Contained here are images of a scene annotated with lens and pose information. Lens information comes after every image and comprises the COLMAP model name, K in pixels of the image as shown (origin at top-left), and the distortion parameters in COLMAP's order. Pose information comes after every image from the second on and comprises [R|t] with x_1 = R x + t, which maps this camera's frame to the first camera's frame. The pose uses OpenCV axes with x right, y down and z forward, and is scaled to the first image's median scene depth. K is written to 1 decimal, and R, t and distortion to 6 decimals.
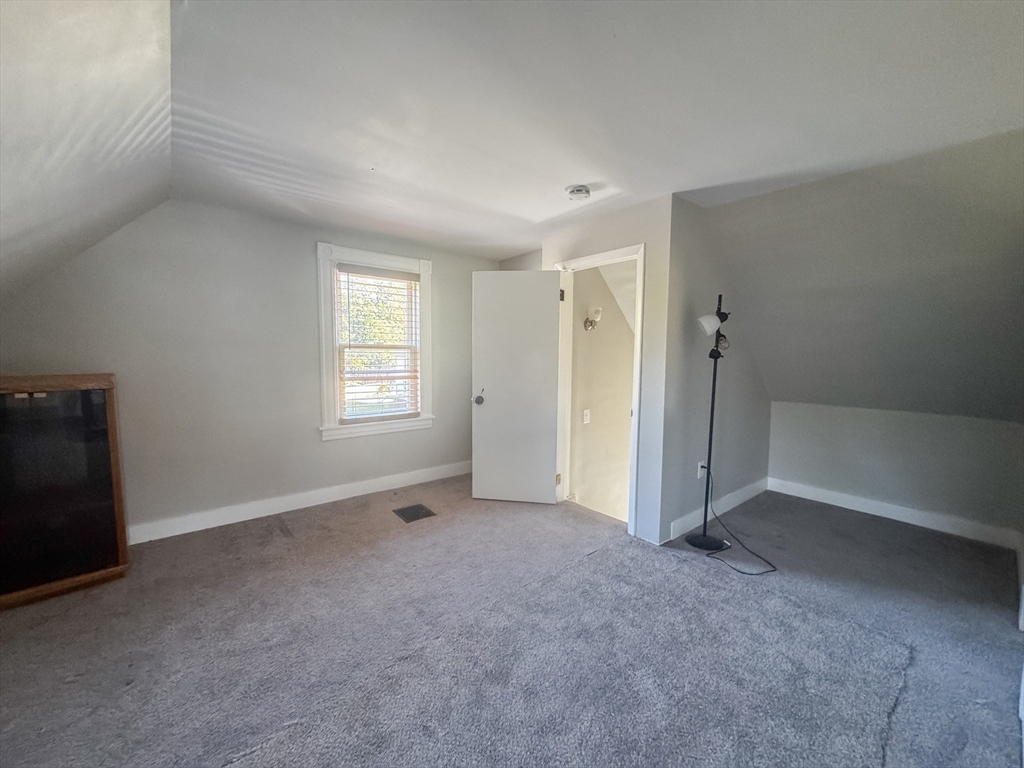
lens RADIAL K [[406.0, 0, 511.3], [0, 406.0, 389.8], [0, 0, 1]] dist [-0.001119, -0.000174]
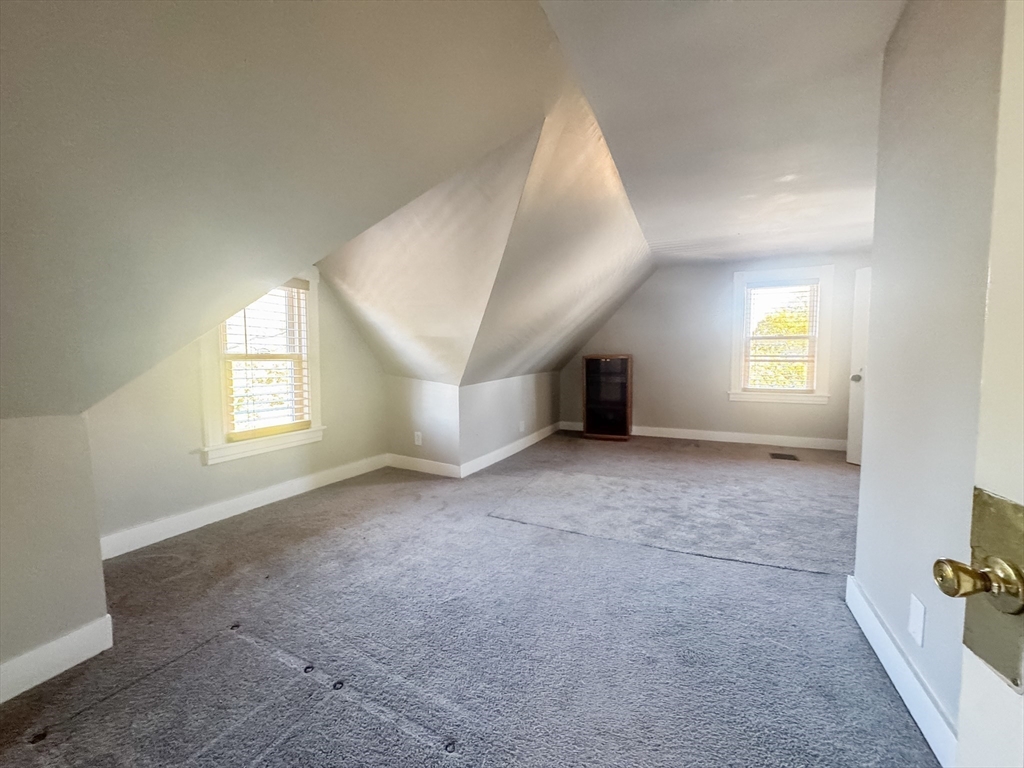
lens RADIAL K [[406.0, 0, 511.2], [0, 406.0, 383.5], [0, 0, 1]] dist [-0.001119, -0.000174]
pose [[0.440362, 0.048745, -0.896496, 0.528296], [-0.077698, 0.996848, 0.016036, 0.098538], [0.894452, 0.062594, 0.442762, -0.406983]]
